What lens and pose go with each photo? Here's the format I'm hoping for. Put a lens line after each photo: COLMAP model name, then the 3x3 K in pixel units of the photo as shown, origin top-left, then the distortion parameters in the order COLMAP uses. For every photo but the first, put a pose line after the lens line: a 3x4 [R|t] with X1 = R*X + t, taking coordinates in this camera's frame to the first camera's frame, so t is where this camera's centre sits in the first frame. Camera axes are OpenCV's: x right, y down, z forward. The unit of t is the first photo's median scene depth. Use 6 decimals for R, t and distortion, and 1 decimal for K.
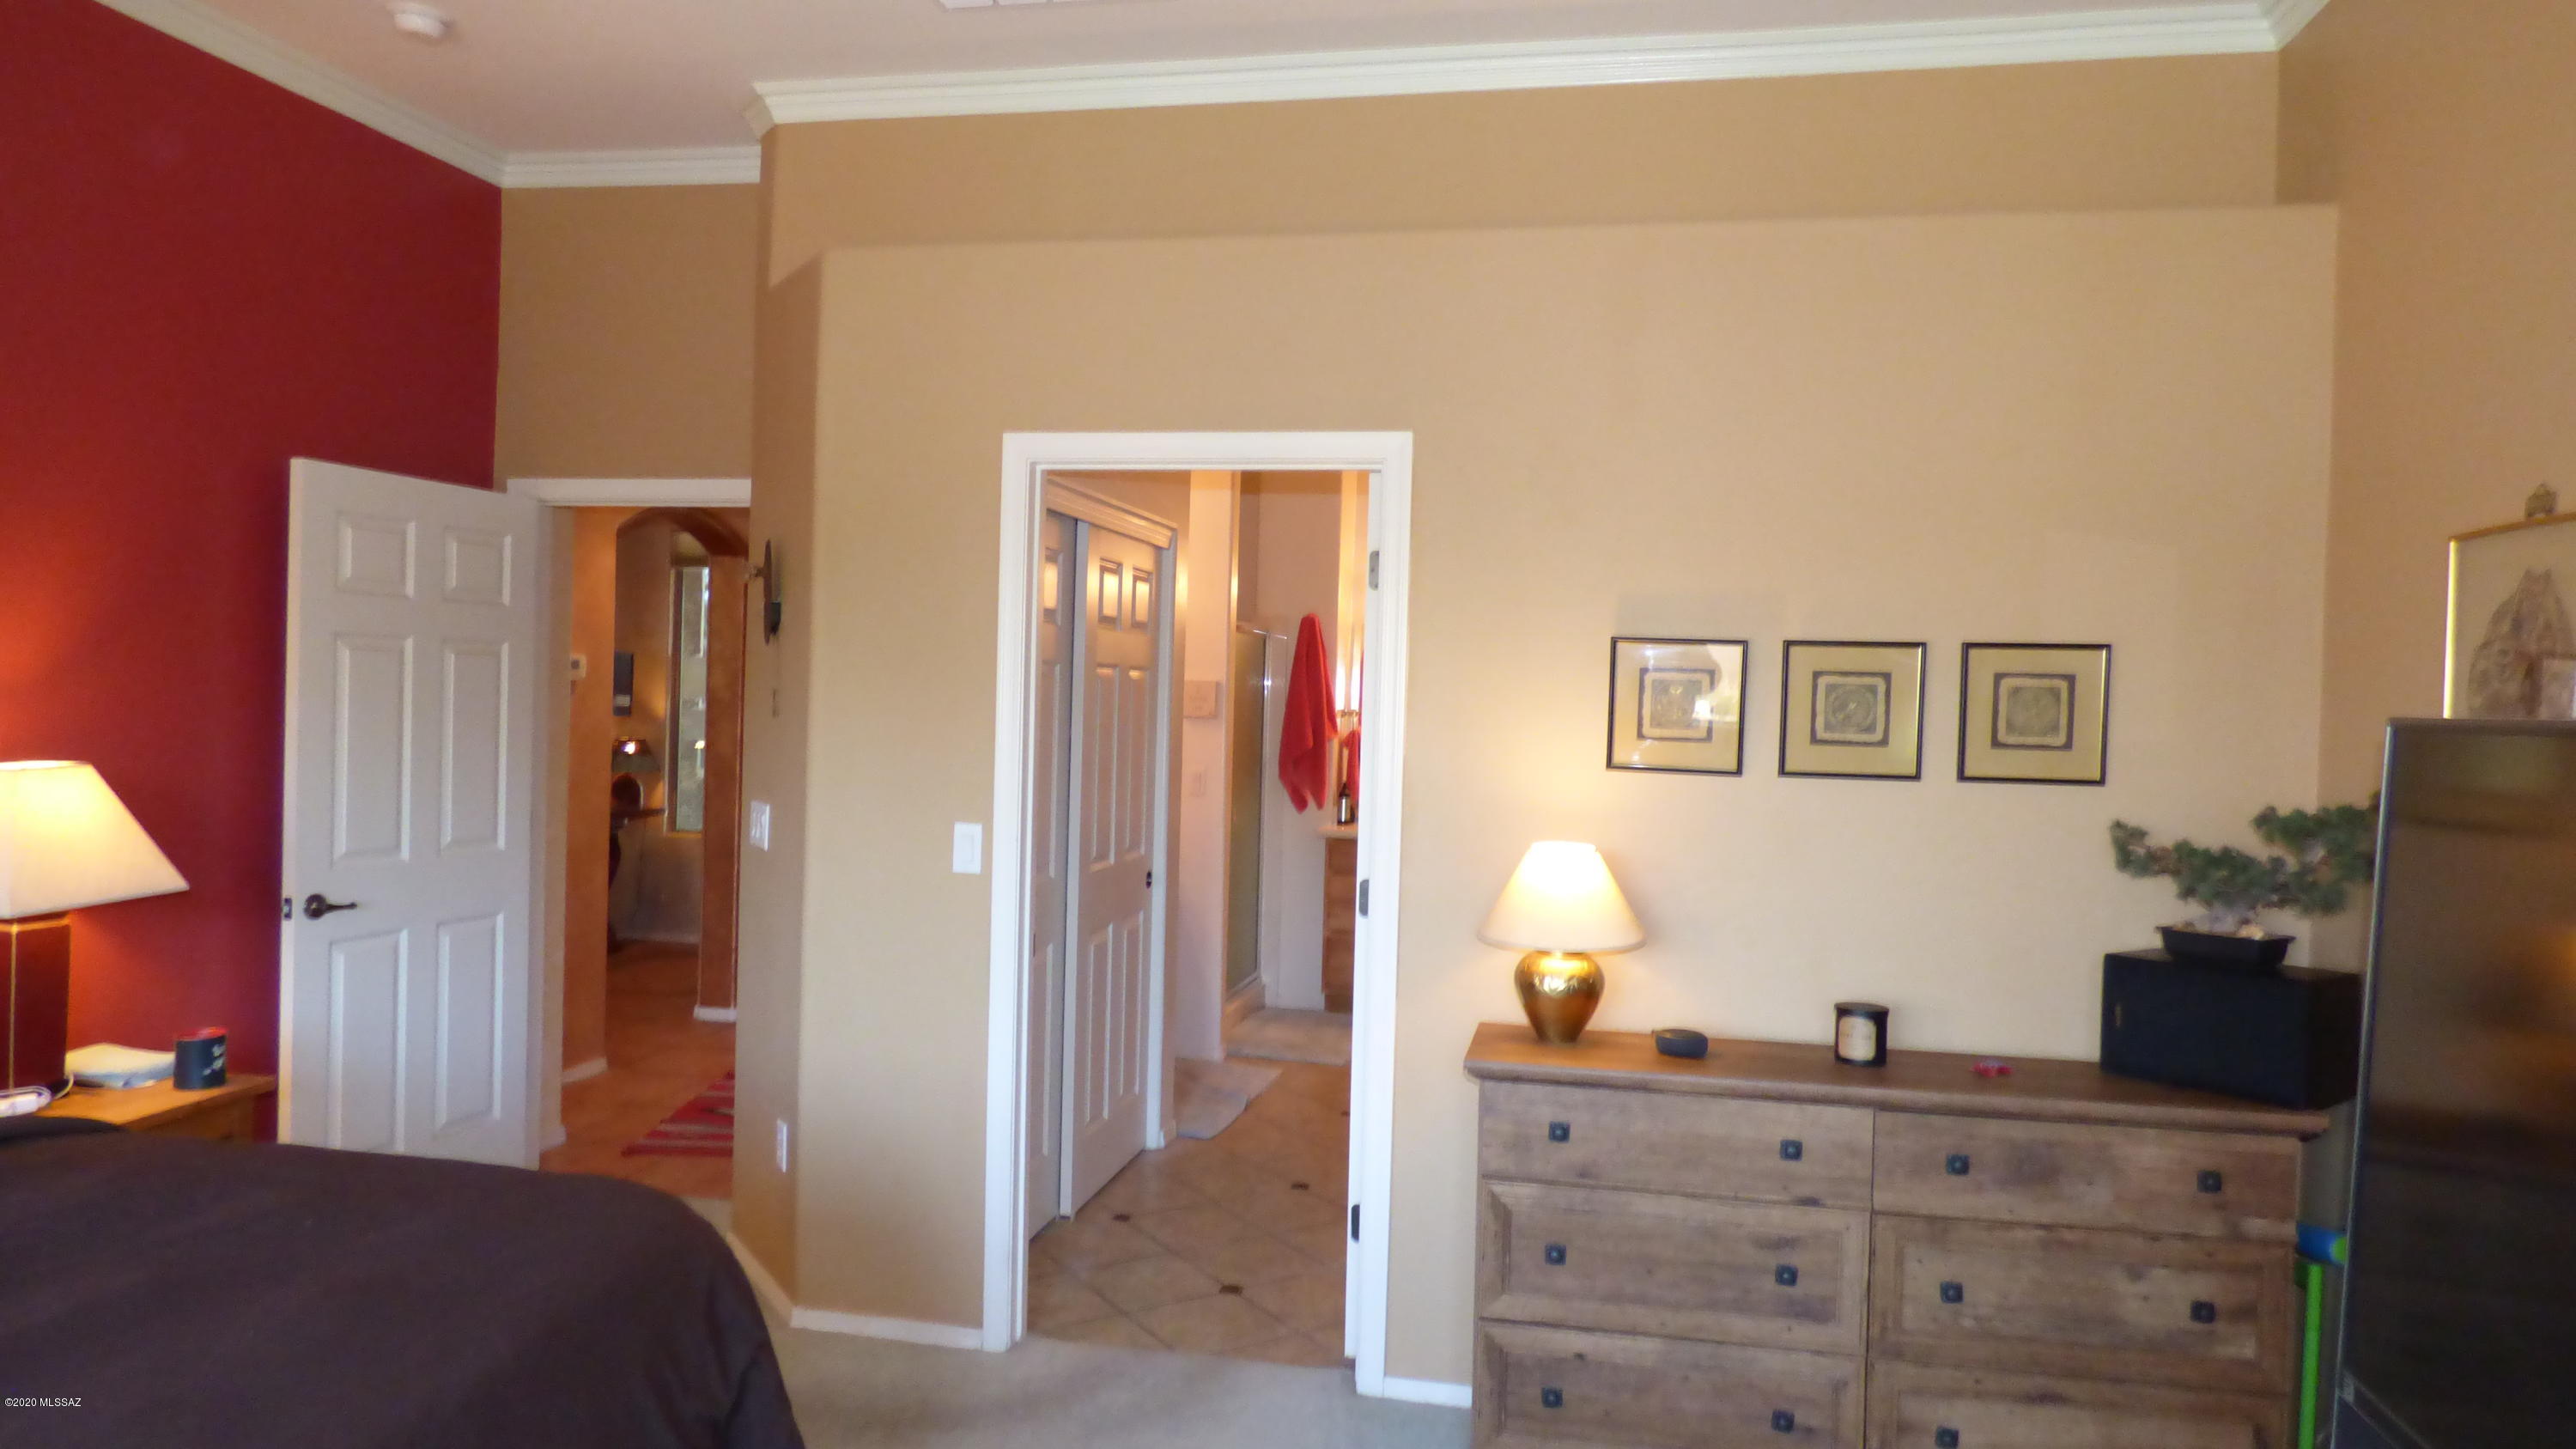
lens RADIAL K [[1590.8, 0, 1282.5], [0, 1590.8, 716.6], [0, 0, 1]] dist [0.000253, 0.007232]
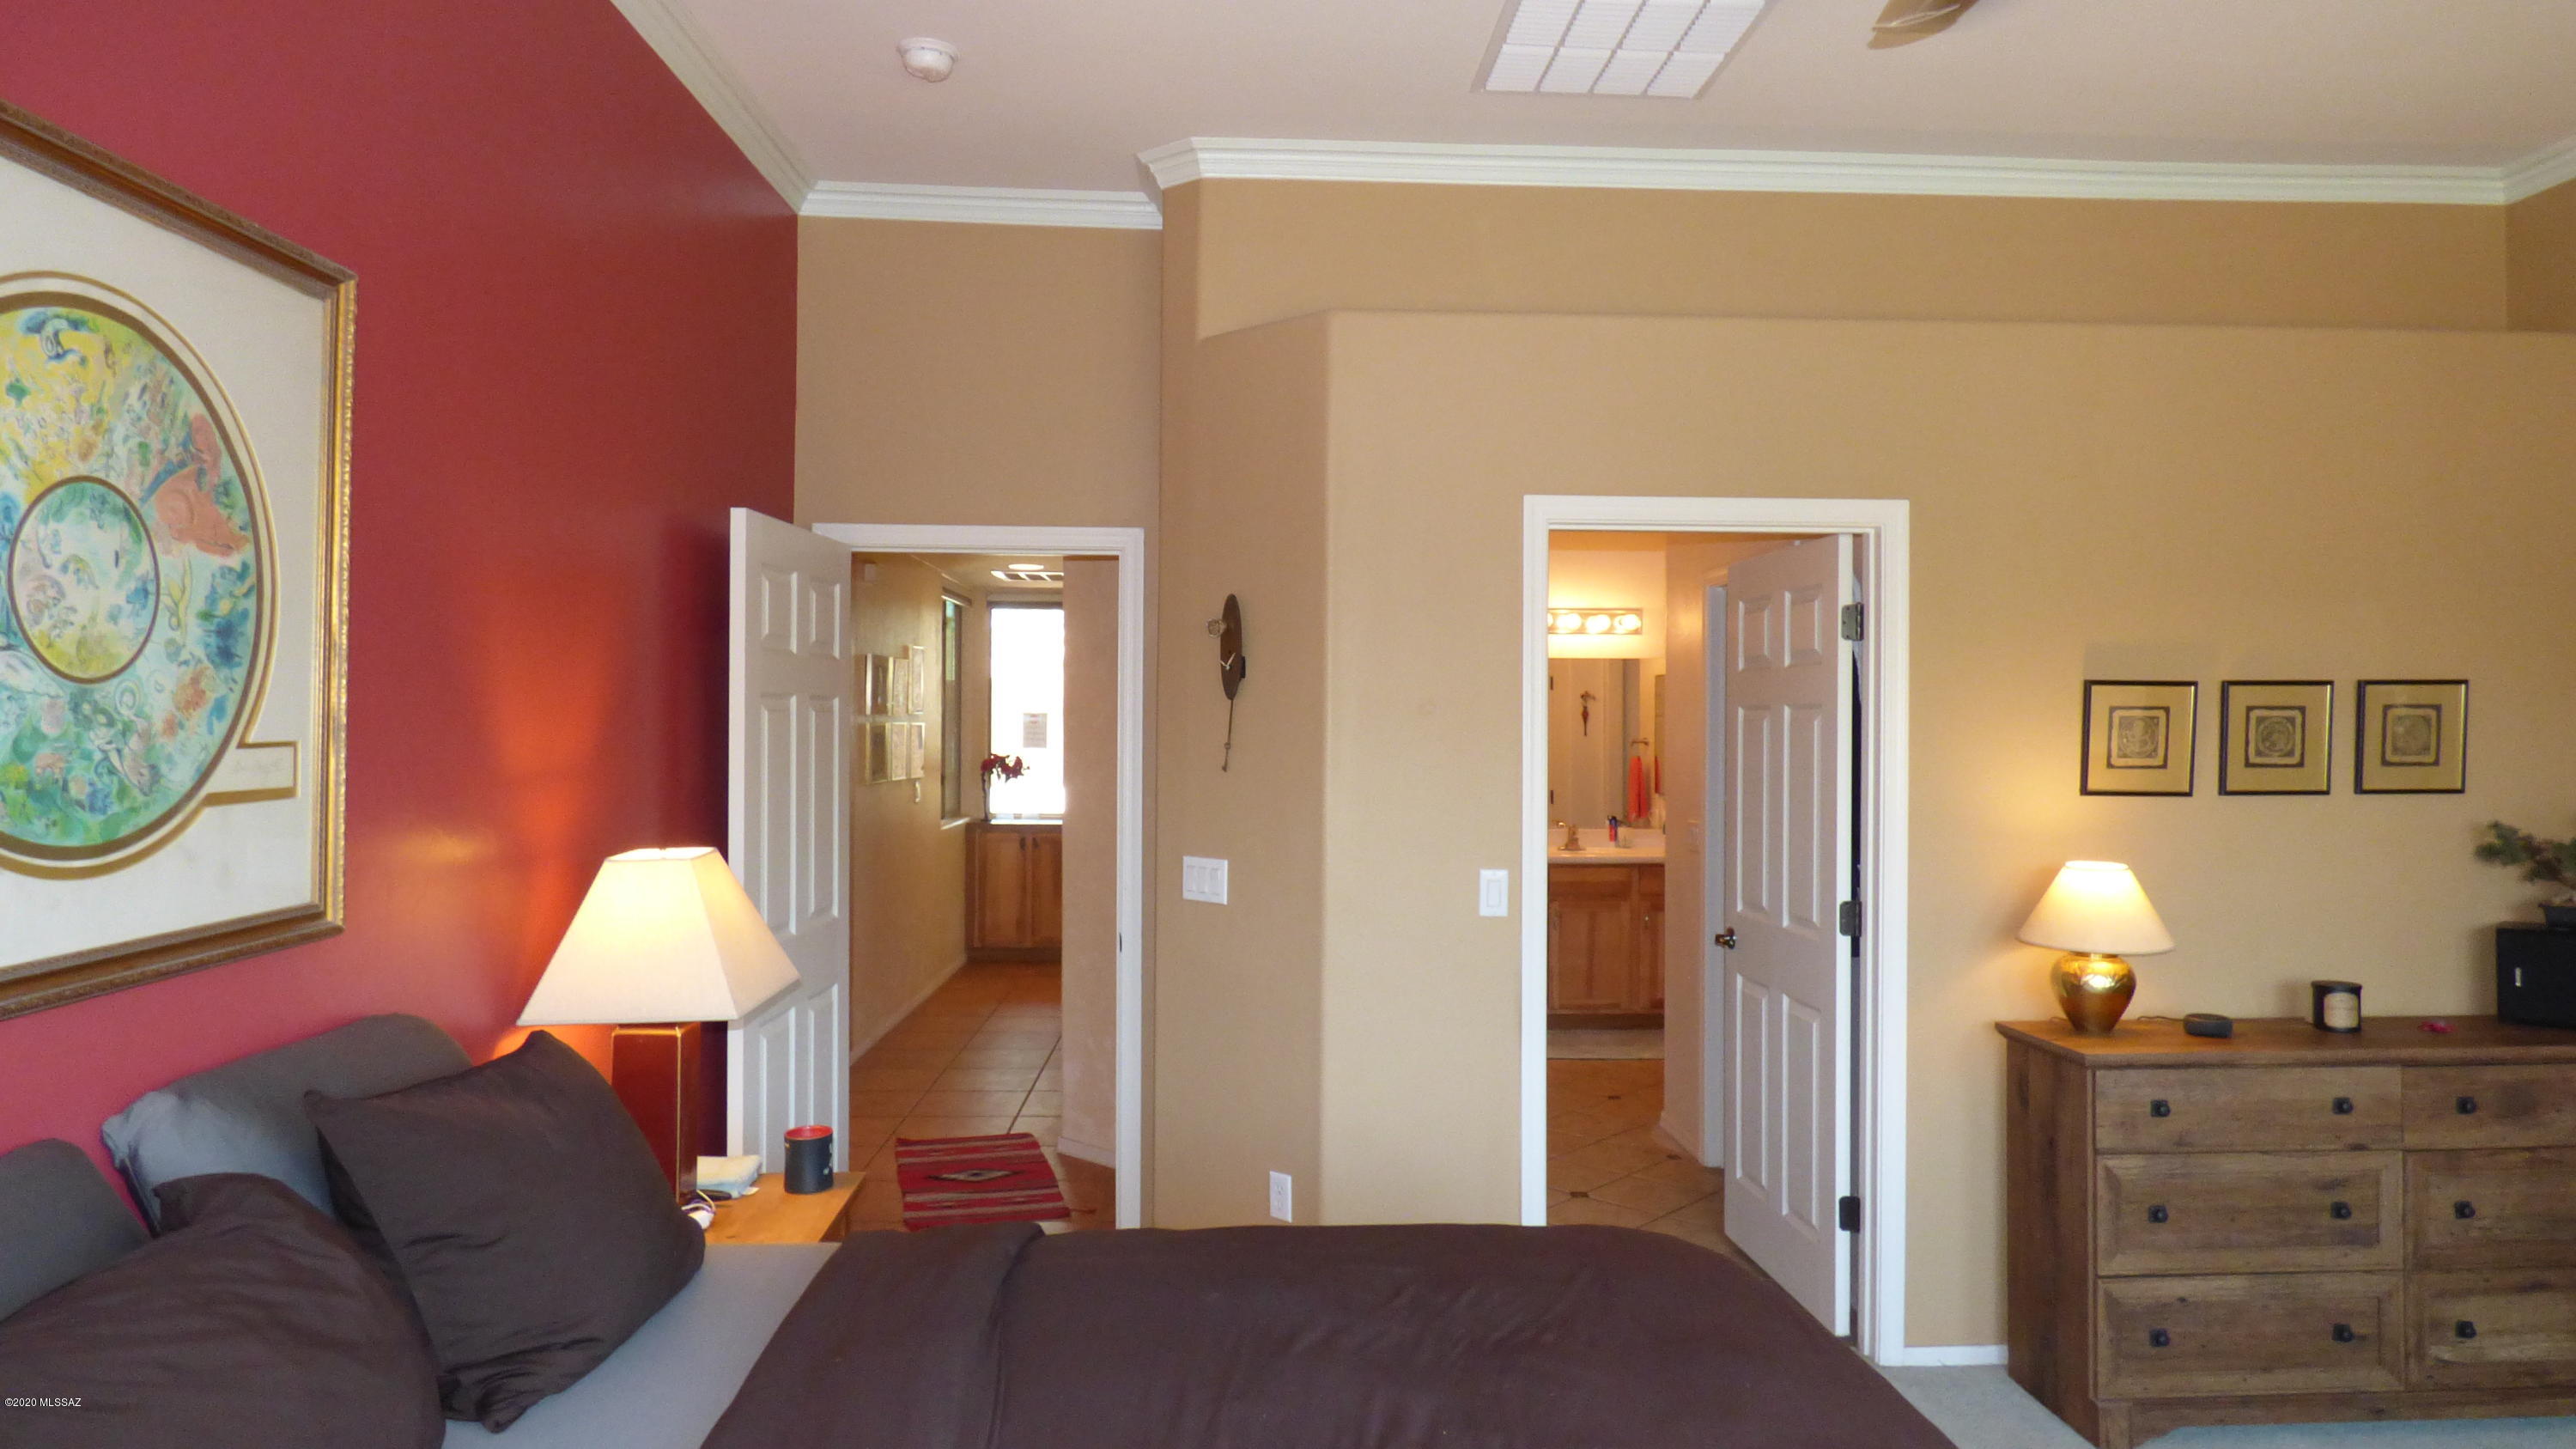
lens RADIAL K [[1590.8, 0, 1285.5], [0, 1590.8, 734.7], [0, 0, 1]] dist [0.000253, 0.007232]
pose [[0.965480, -0.025404, 0.259236, -0.709138], [0.027398, 0.999616, -0.004083, -0.023623], [-0.259033, 0.011044, 0.965805, 0.037729]]
